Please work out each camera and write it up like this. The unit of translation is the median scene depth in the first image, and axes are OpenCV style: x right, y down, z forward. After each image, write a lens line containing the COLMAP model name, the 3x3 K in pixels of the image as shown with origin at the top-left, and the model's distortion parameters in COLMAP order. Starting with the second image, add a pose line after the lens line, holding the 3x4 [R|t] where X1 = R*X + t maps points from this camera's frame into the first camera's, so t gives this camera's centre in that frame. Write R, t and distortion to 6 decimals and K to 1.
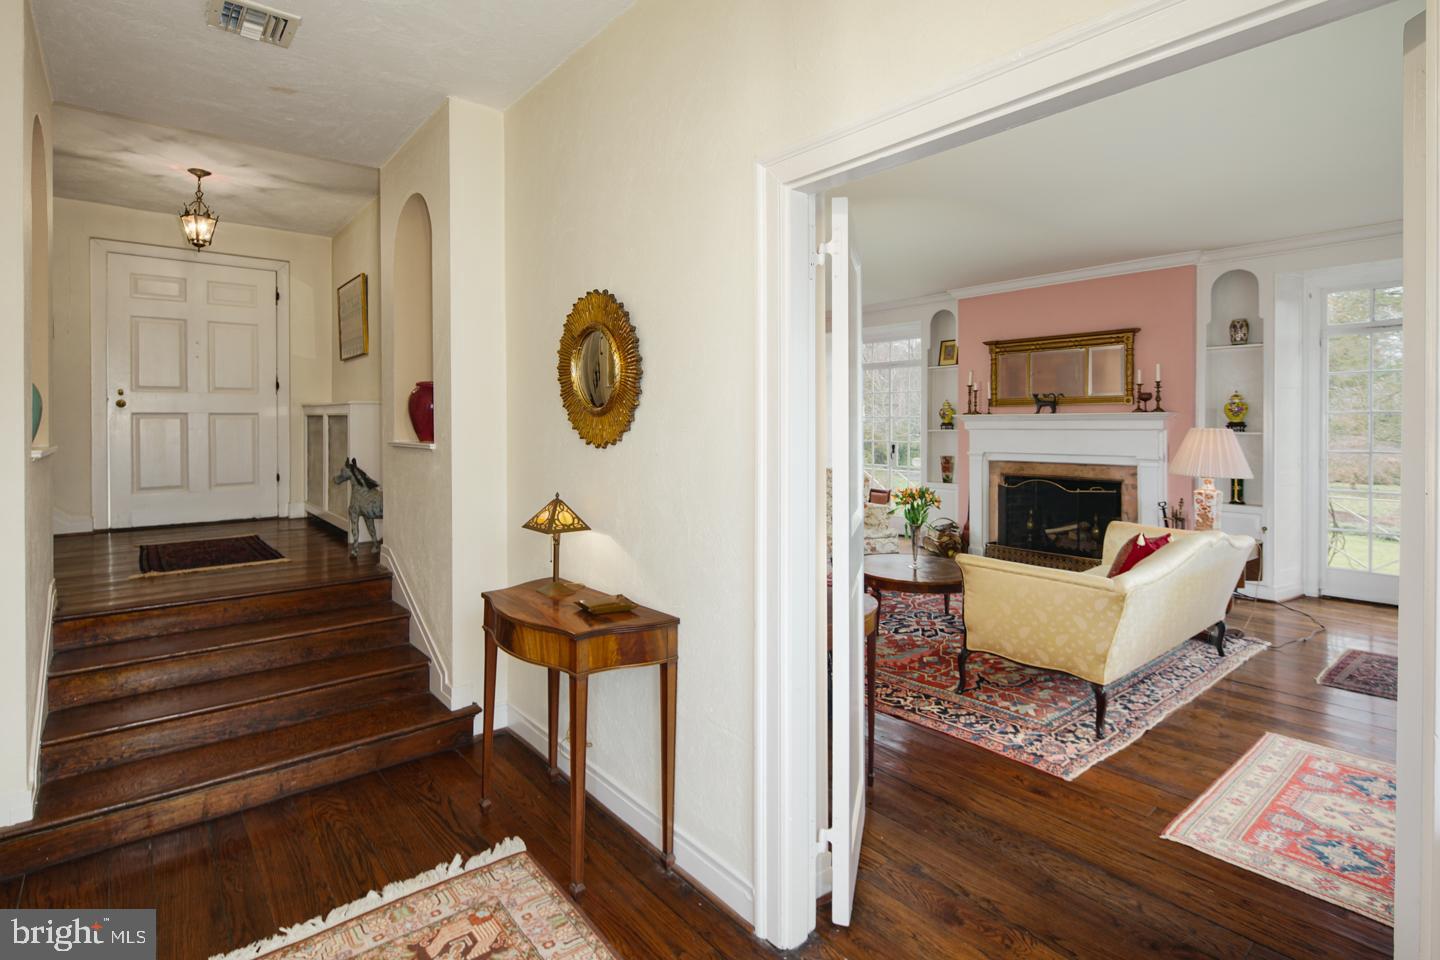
lens RADIAL K [[707.0, 0, 688.0], [0, 707.0, 435.1], [0, 0, 1]] dist [0.003345, -0.005199]
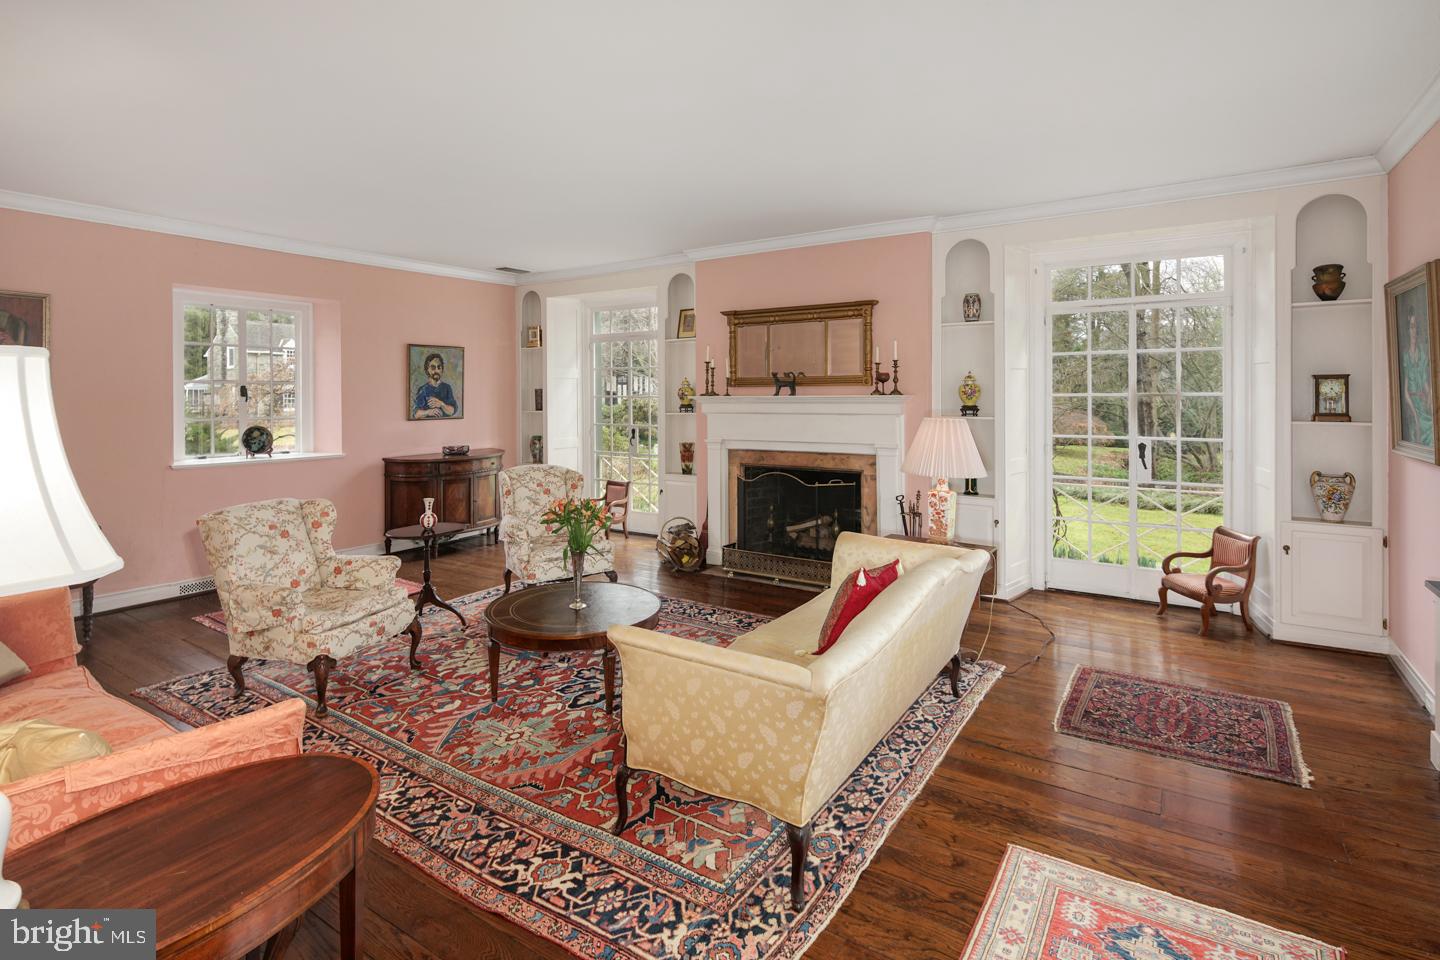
lens RADIAL K [[707.0, 0, 701.2], [0, 707.0, 410.3], [0, 0, 1]] dist [0.003345, -0.005199]
pose [[0.956145, -0.010076, 0.292719, 0.215411], [0.008202, 0.999937, 0.007628, -0.027629], [-0.292777, -0.004893, 0.956168, 0.278138]]
